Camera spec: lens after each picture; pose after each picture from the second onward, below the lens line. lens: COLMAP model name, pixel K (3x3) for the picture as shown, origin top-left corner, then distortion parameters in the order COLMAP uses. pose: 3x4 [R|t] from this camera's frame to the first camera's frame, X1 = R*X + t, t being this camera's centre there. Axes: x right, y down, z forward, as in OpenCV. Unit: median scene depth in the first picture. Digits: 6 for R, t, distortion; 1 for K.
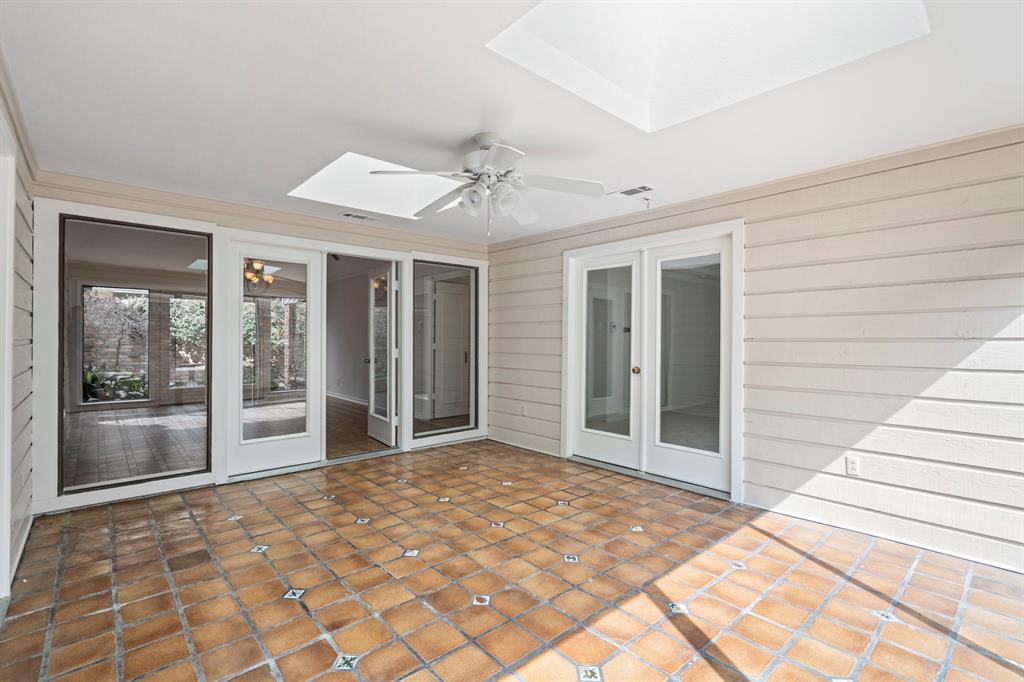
lens RADIAL K [[466.7, 0, 513.6], [0, 466.7, 338.9], [0, 0, 1]] dist [0.002375, 0.000315]
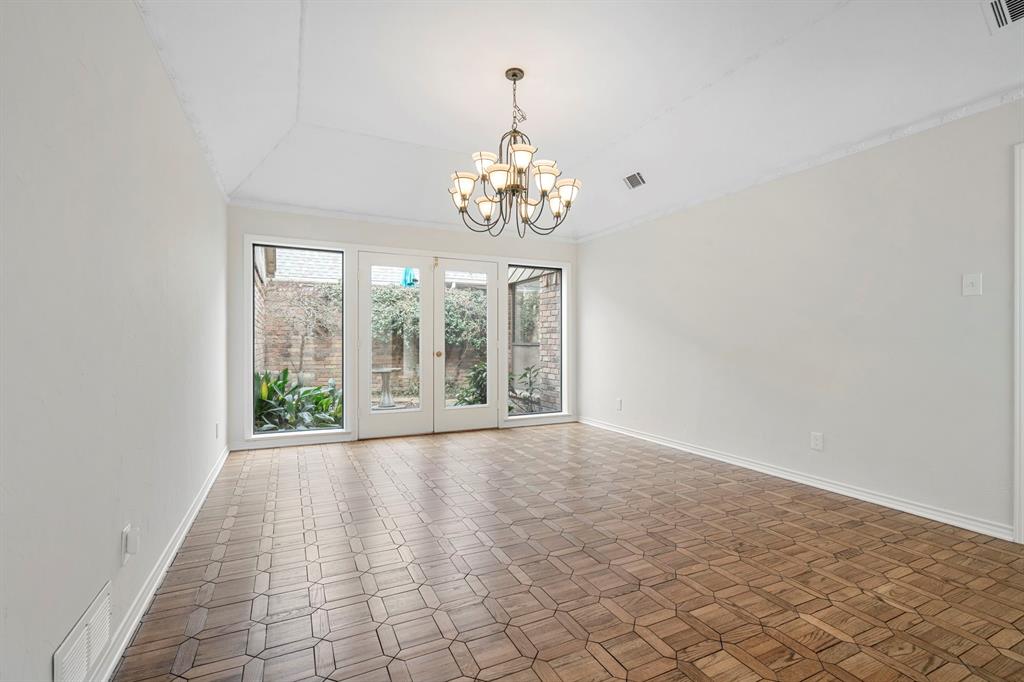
lens RADIAL K [[466.7, 0, 511.1], [0, 466.7, 342.8], [0, 0, 1]] dist [0.002375, 0.000315]
pose [[0.960665, -0.001536, -0.277706, -0.372780], [0.001930, 0.999997, 0.001145, 0.014800], [0.277703, -0.001636, 0.960666, 0.442227]]
